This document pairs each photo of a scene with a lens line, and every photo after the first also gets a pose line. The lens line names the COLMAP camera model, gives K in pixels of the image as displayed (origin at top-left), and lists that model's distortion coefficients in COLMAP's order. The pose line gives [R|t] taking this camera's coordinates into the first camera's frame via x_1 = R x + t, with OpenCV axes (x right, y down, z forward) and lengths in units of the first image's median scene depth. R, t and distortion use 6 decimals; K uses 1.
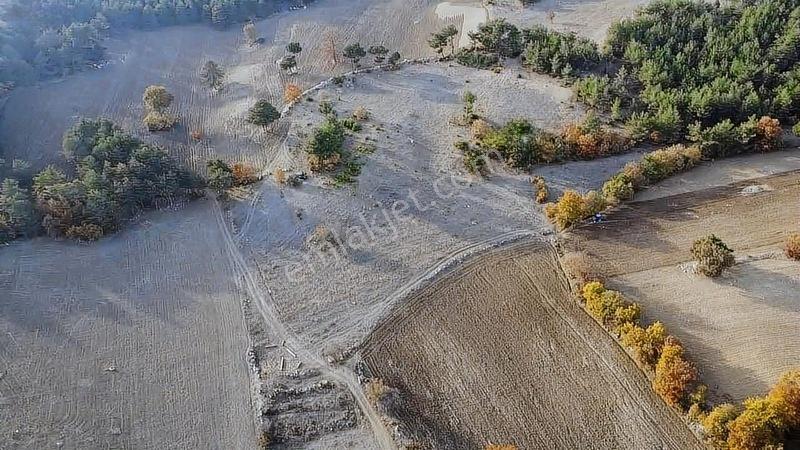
lens RADIAL K [[567.8, 0, 402.6], [0, 567.8, 221.5], [0, 0, 1]] dist [-0.026013, -0.007392]
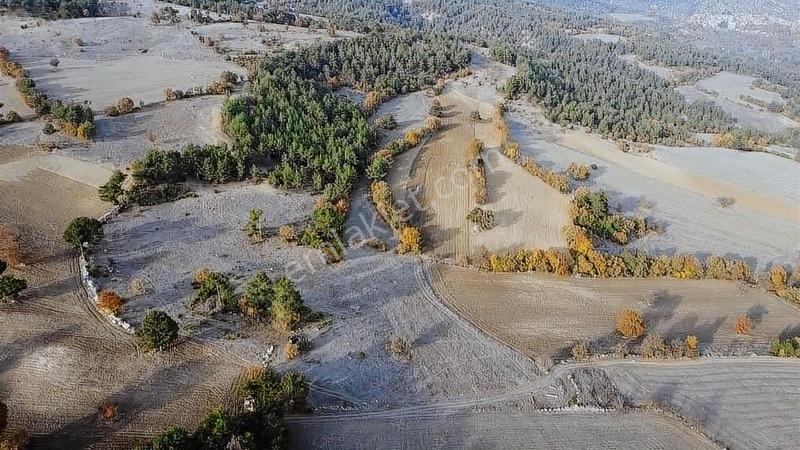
lens RADIAL K [[567.8, 0, 399.0], [0, 567.8, 224.5], [0, 0, 1]] dist [-0.026013, -0.007392]
pose [[0.223983, -0.366469, 0.903068, -0.679977], [0.497559, 0.839754, 0.217369, -0.267215], [-0.838014, 0.400643, 0.370430, 0.366011]]
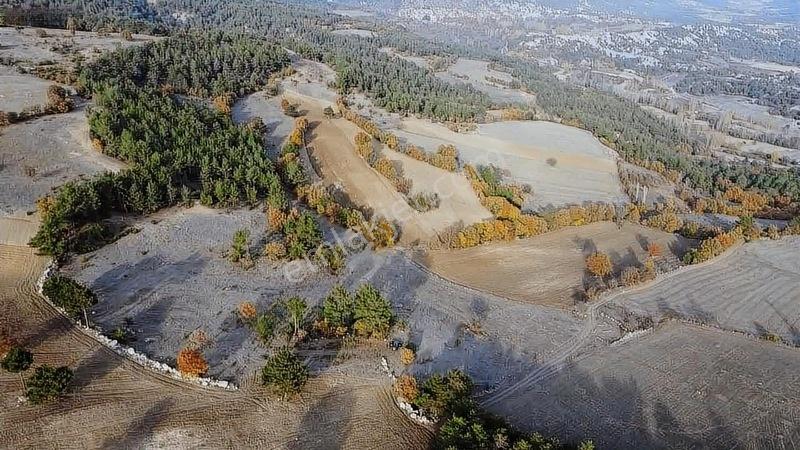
lens RADIAL K [[567.8, 0, 400.0], [0, 567.8, 224.3], [0, 0, 1]] dist [-0.026013, -0.007392]
pose [[-0.267391, -0.363473, 0.892407, -0.679915], [0.489170, 0.746713, 0.450702, -0.466105], [-0.830190, 0.557052, -0.021864, 0.713852]]
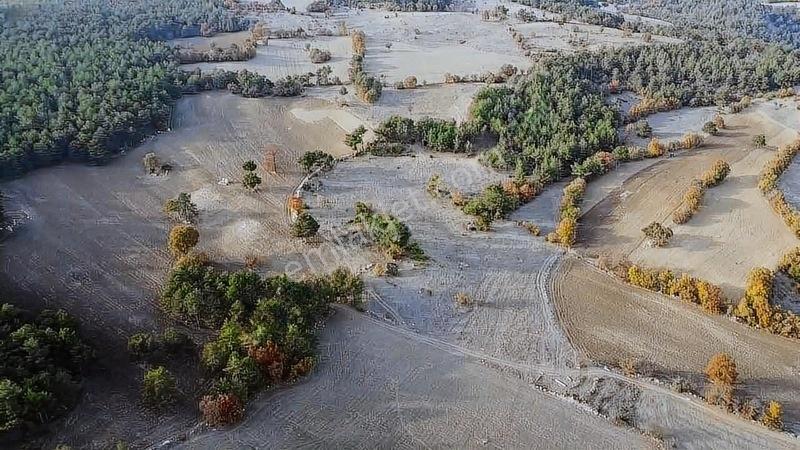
lens RADIAL K [[567.8, 0, 399.4], [0, 567.8, 225.7], [0, 0, 1]] dist [-0.026013, -0.007392]
pose [[0.778754, -0.230234, 0.583553, -0.629442], [0.310523, 0.949737, -0.039687, -0.082838], [-0.545085, 0.212113, 0.811105, 0.045471]]
